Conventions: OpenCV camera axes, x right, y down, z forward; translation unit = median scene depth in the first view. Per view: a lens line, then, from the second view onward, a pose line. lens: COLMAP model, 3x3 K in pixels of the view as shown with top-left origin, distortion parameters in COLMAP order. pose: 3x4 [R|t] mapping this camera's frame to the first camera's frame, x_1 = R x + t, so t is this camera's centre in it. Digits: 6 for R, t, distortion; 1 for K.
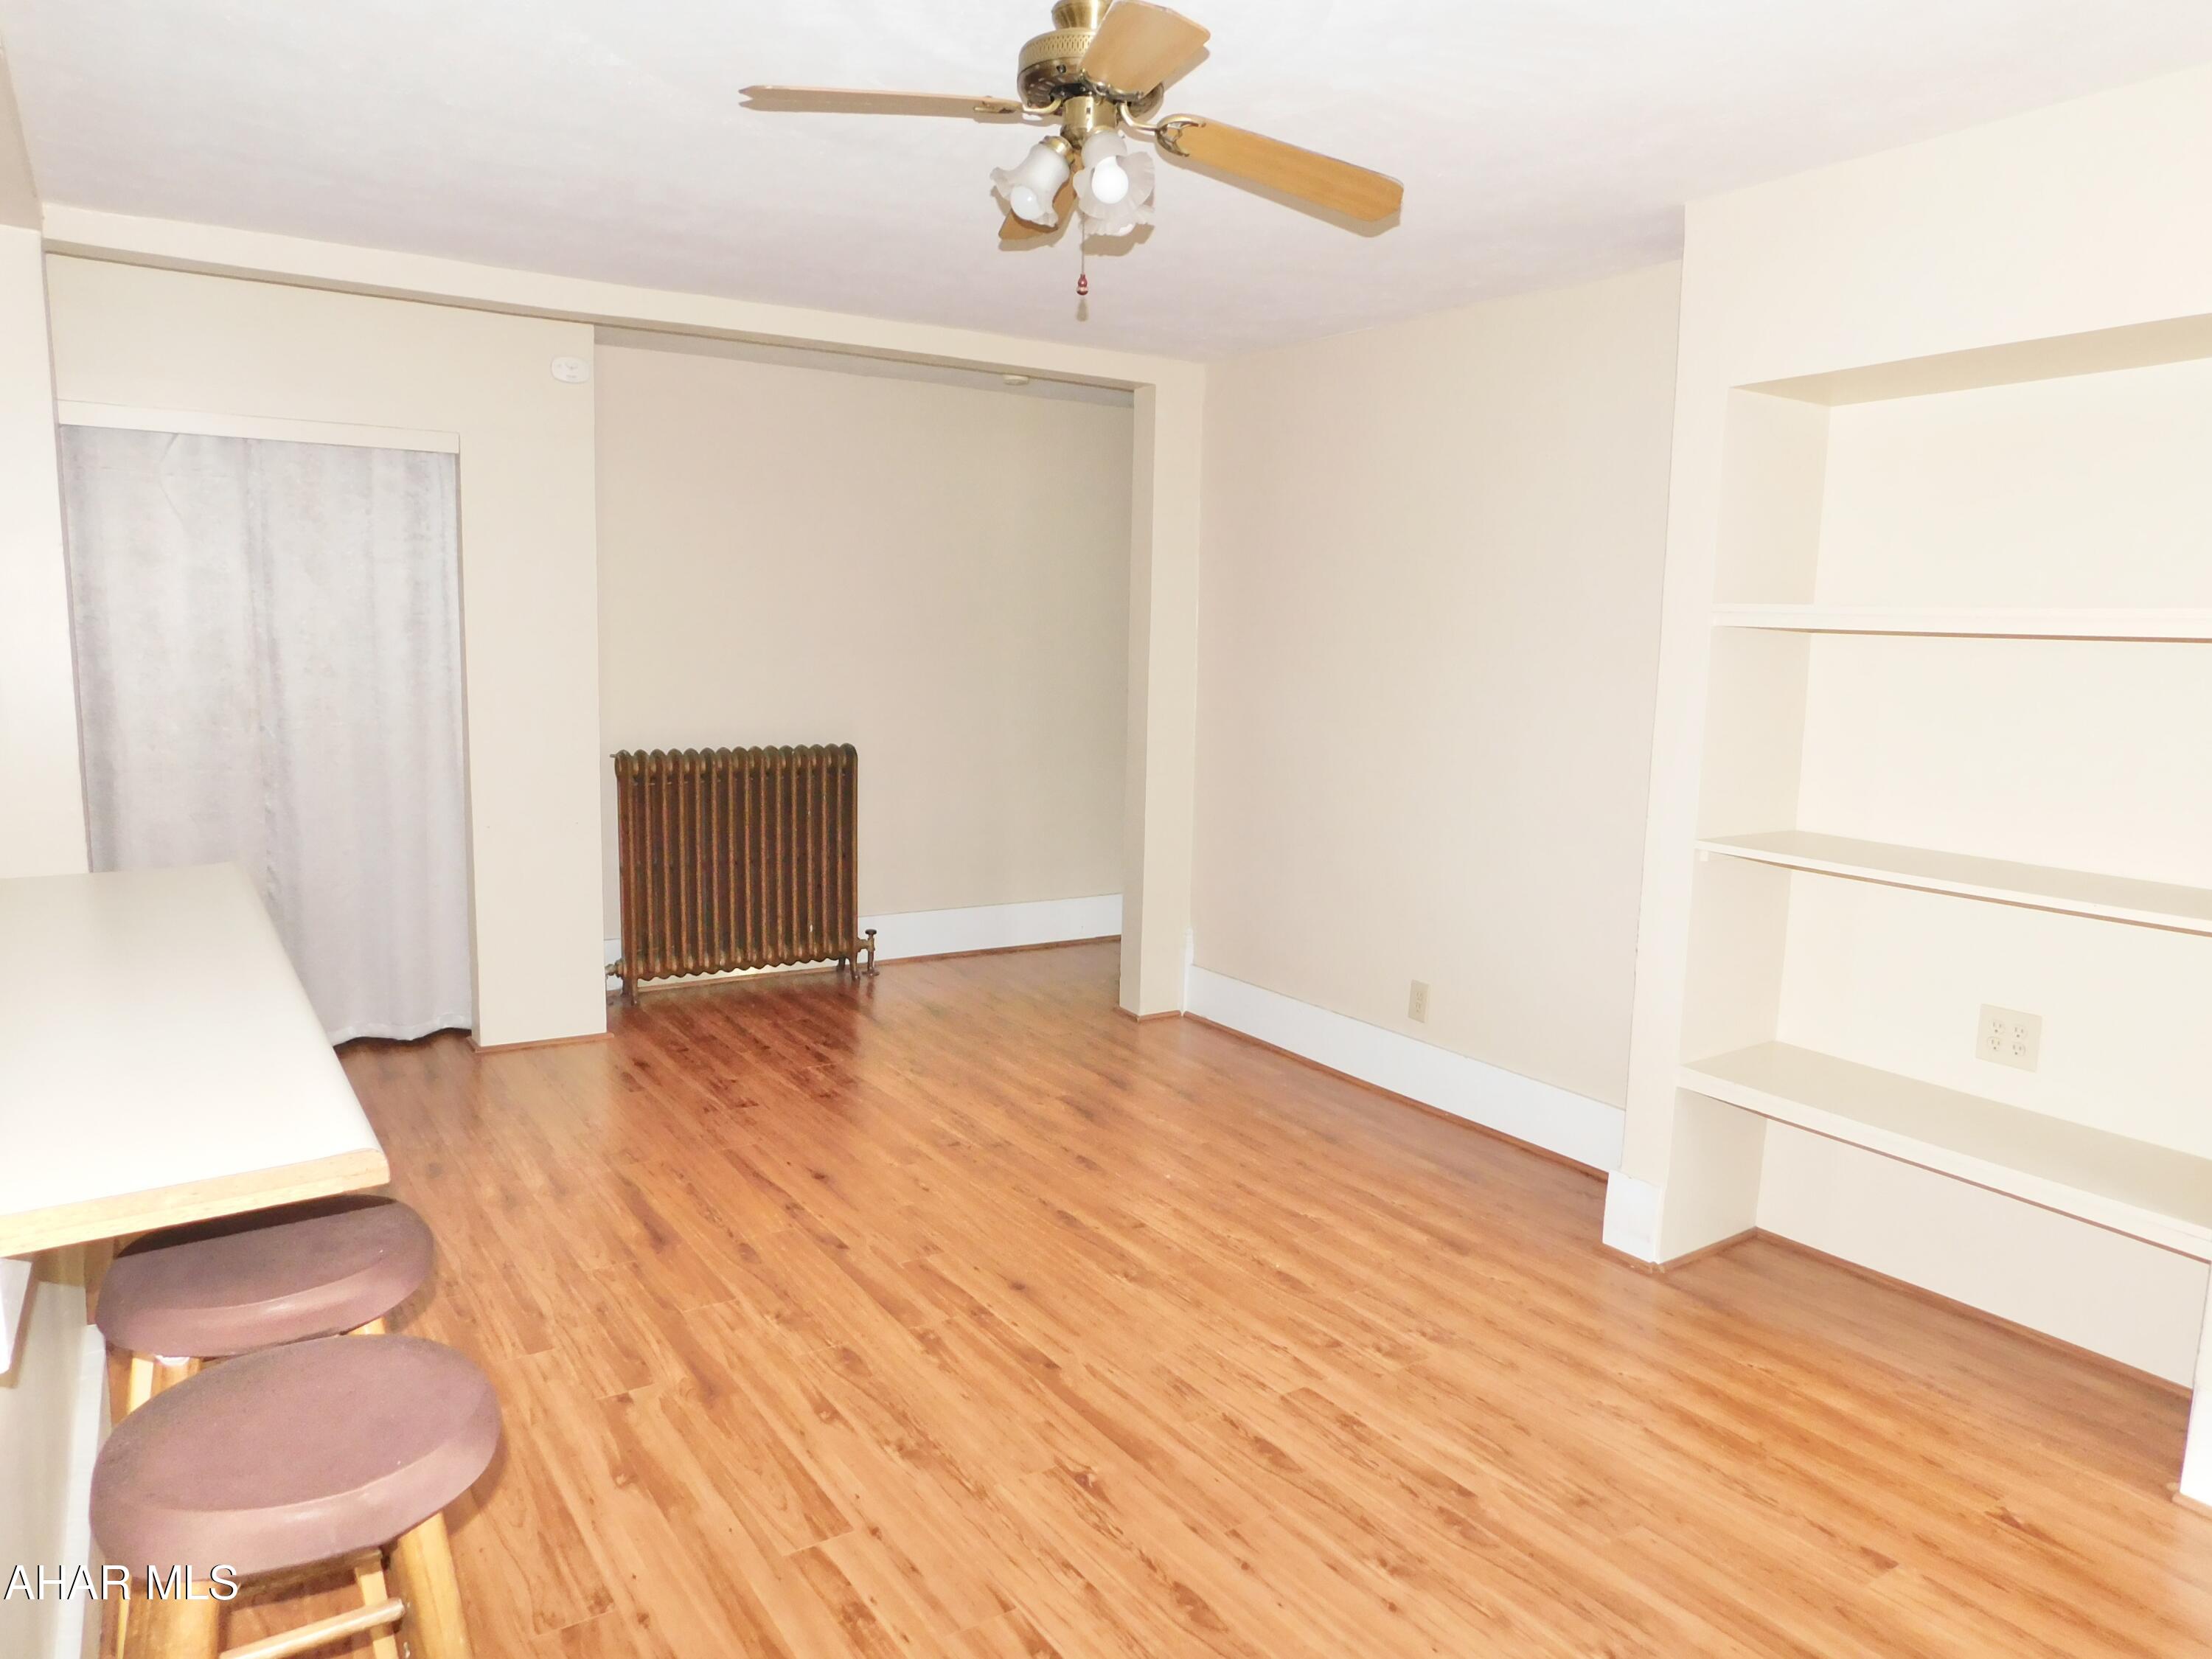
lens RADIAL K [[1483.6, 0, 1106.0], [0, 1483.6, 829.5], [0, 0, 1]] dist [-0.035595, 0.005166]
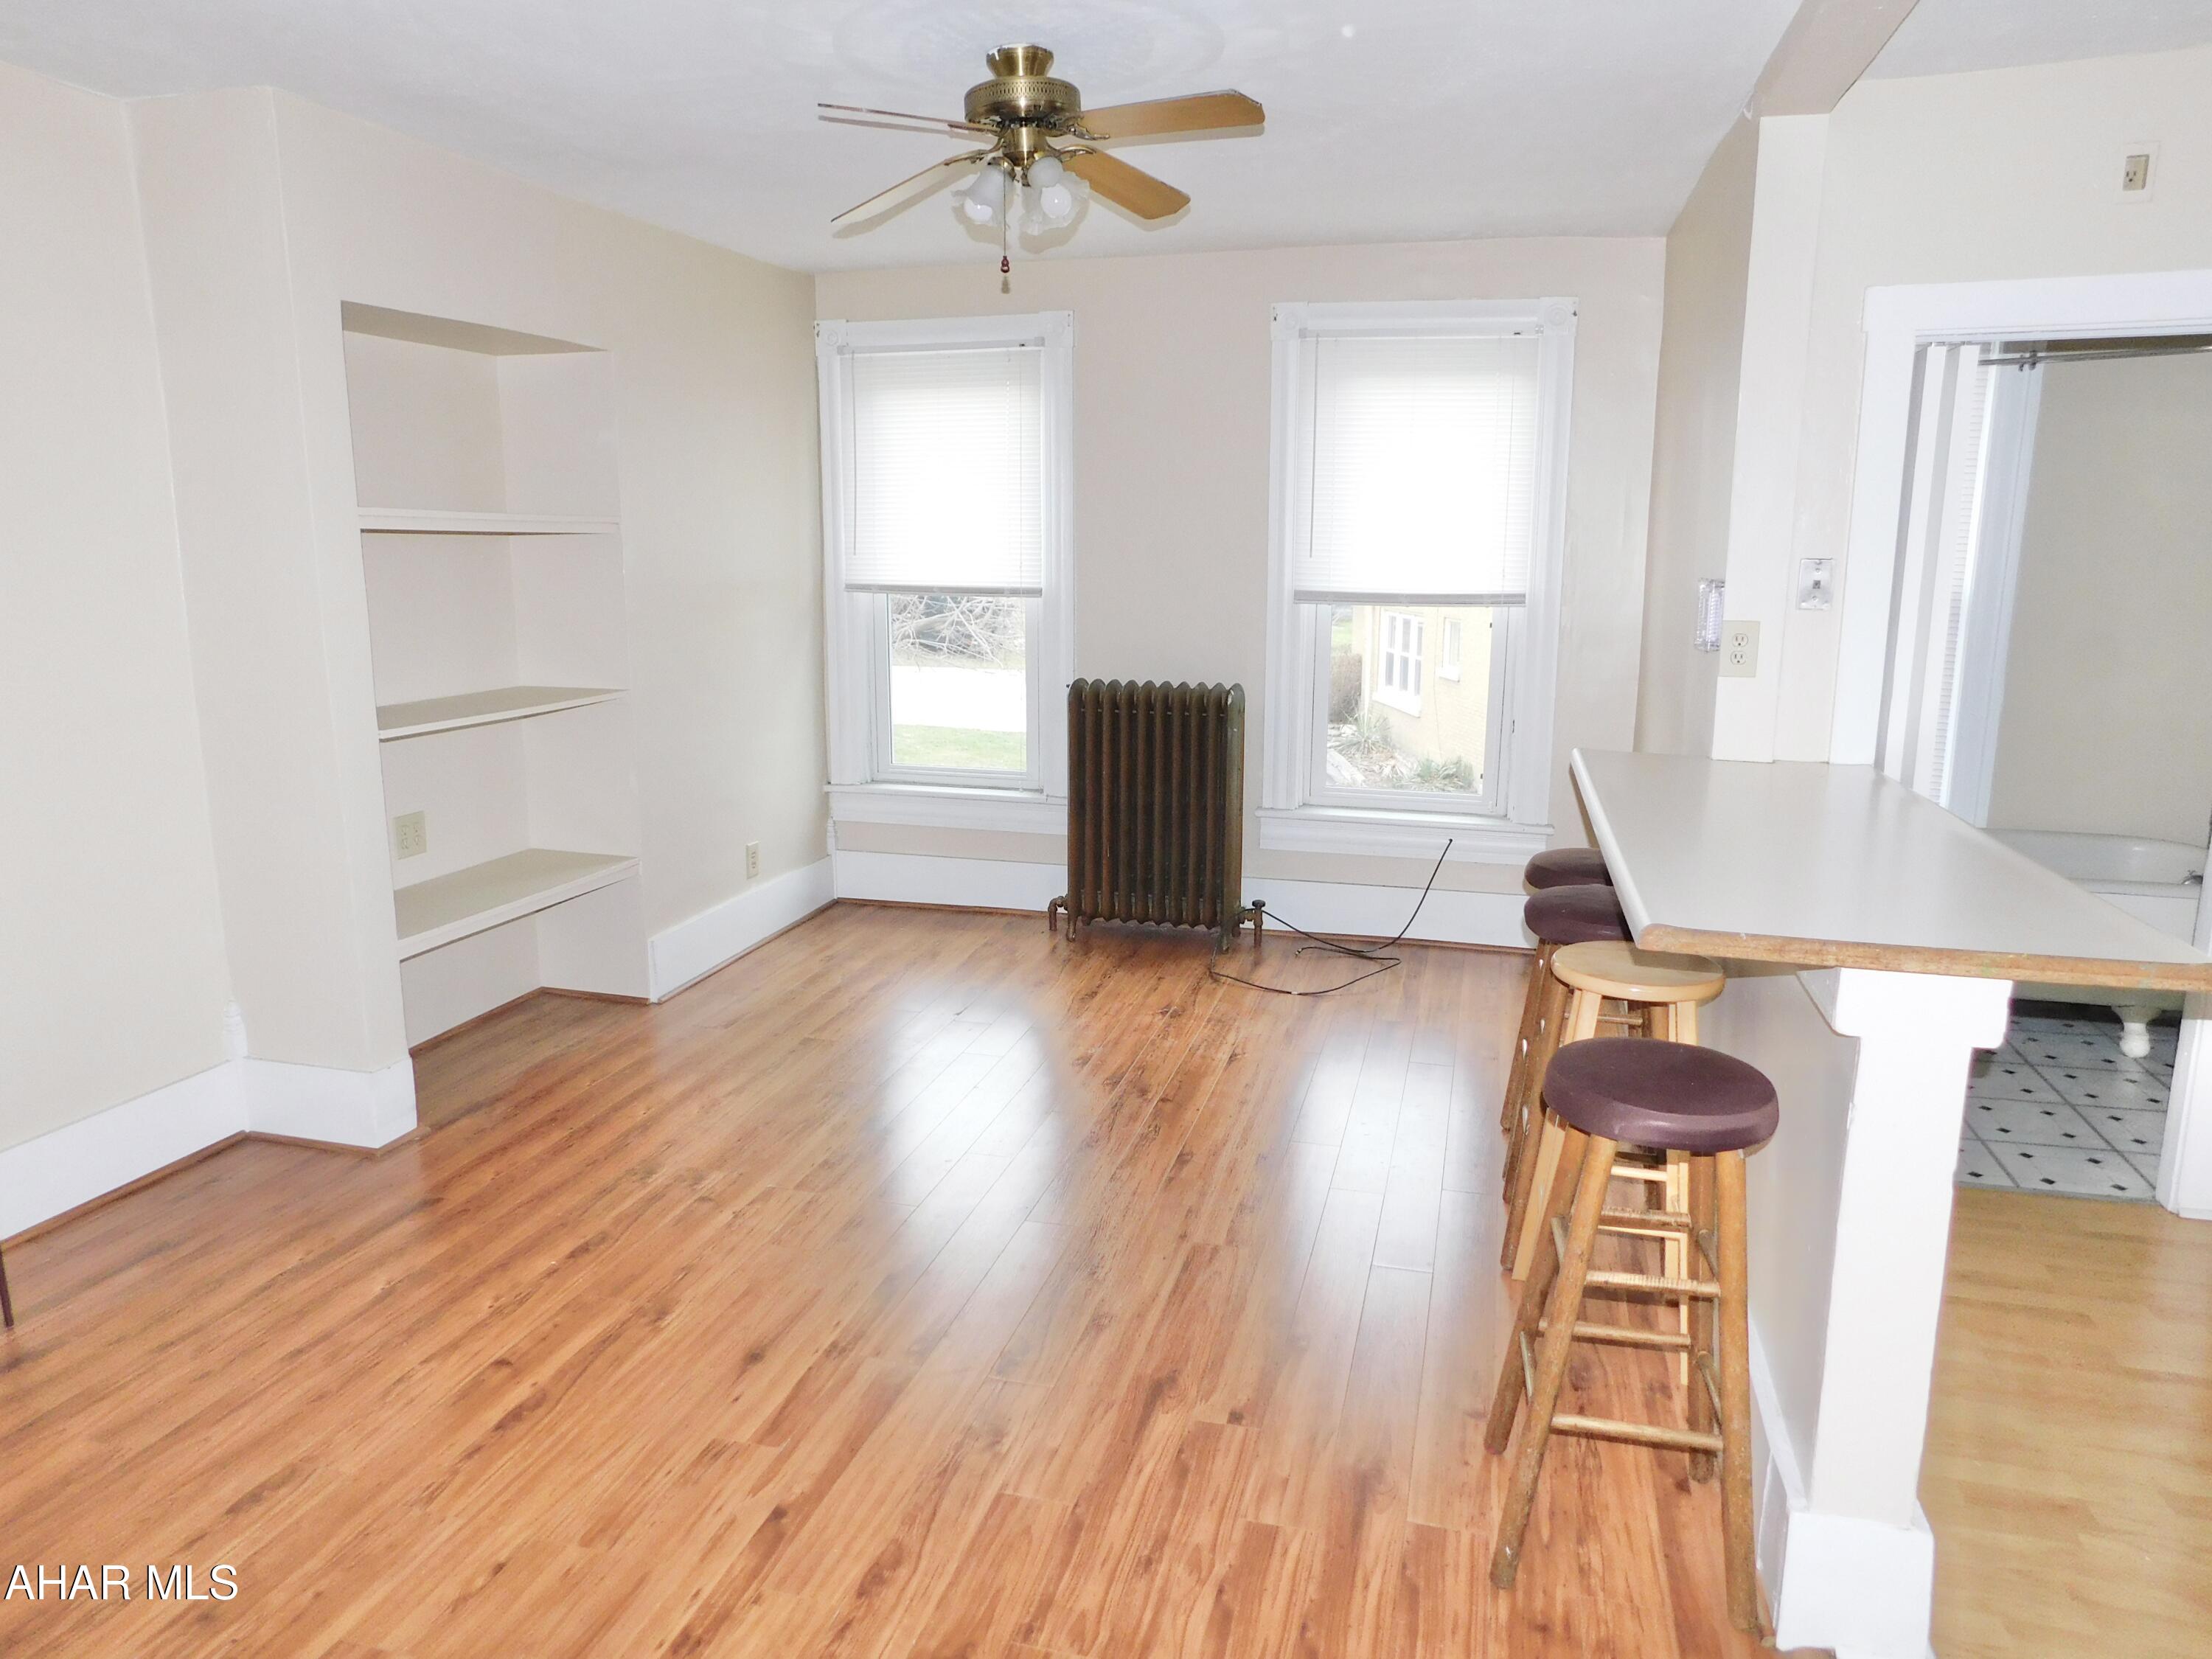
lens RADIAL K [[1483.6, 0, 1106.0], [0, 1483.6, 829.5], [0, 0, 1]] dist [-0.035595, 0.005166]
pose [[-0.666569, -0.169998, 0.725801, -0.742662], [0.076066, 0.953056, 0.293084, -0.198222], [-0.741552, 0.250569, -0.622346, 1.303972]]
